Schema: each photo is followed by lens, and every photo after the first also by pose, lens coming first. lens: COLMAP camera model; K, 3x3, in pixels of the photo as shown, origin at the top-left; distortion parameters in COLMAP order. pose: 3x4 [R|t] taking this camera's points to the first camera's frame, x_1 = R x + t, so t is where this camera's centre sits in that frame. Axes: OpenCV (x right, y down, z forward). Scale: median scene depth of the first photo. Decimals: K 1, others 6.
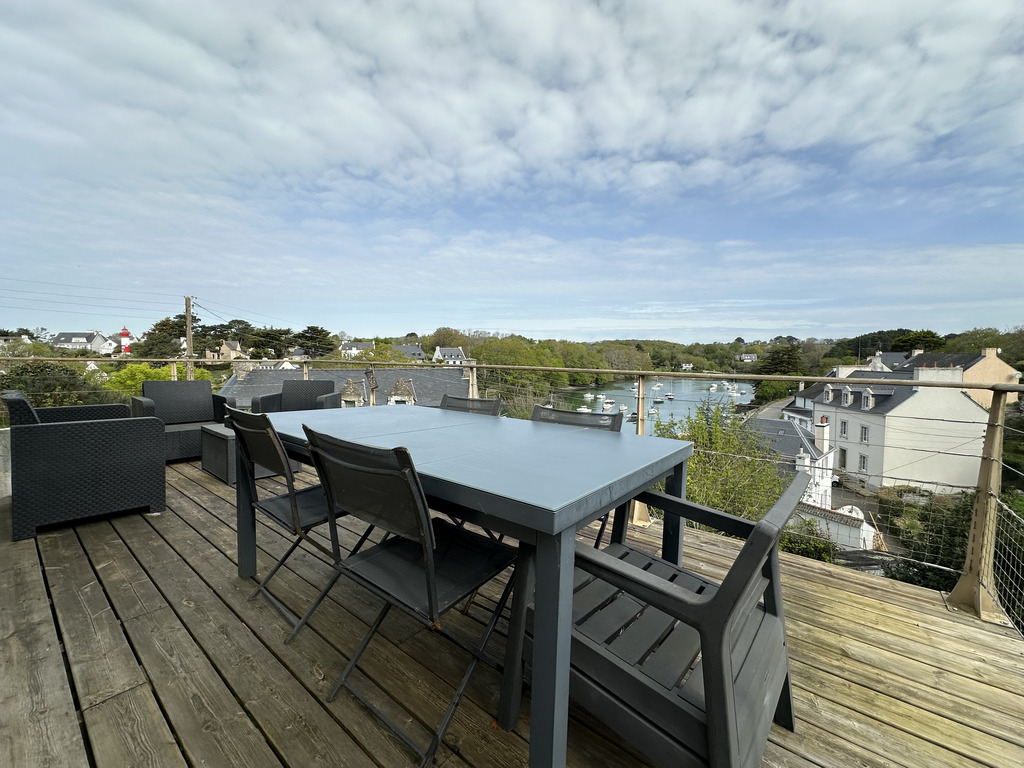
lens RADIAL K [[405.6, 0, 512.0], [0, 405.6, 384.0], [0, 0, 1]] dist [0.001968, 0.000314]
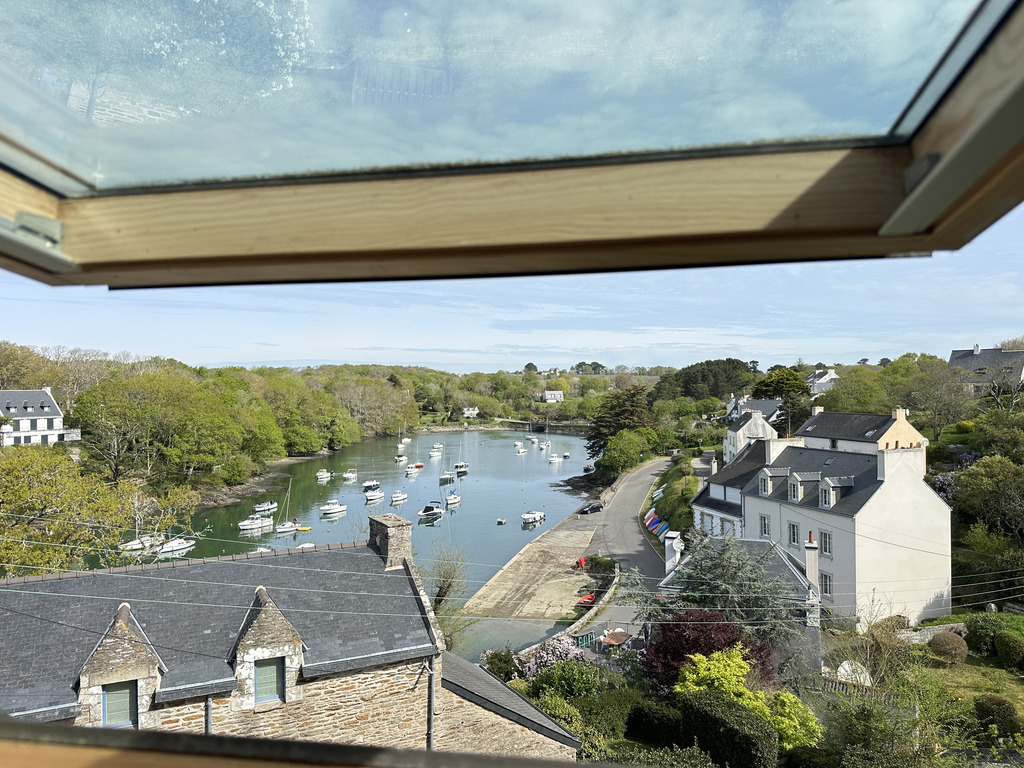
lens RADIAL K [[713.7, 0, 512.0], [0, 713.7, 384.0], [0, 0, 1]] dist [0.150636, -0.231177]
pose [[0.884104, 0.002864, 0.467282, -0.142353], [0.033703, 0.996986, -0.069877, -0.058635], [-0.466074, 0.077527, 0.881343, 0.092194]]
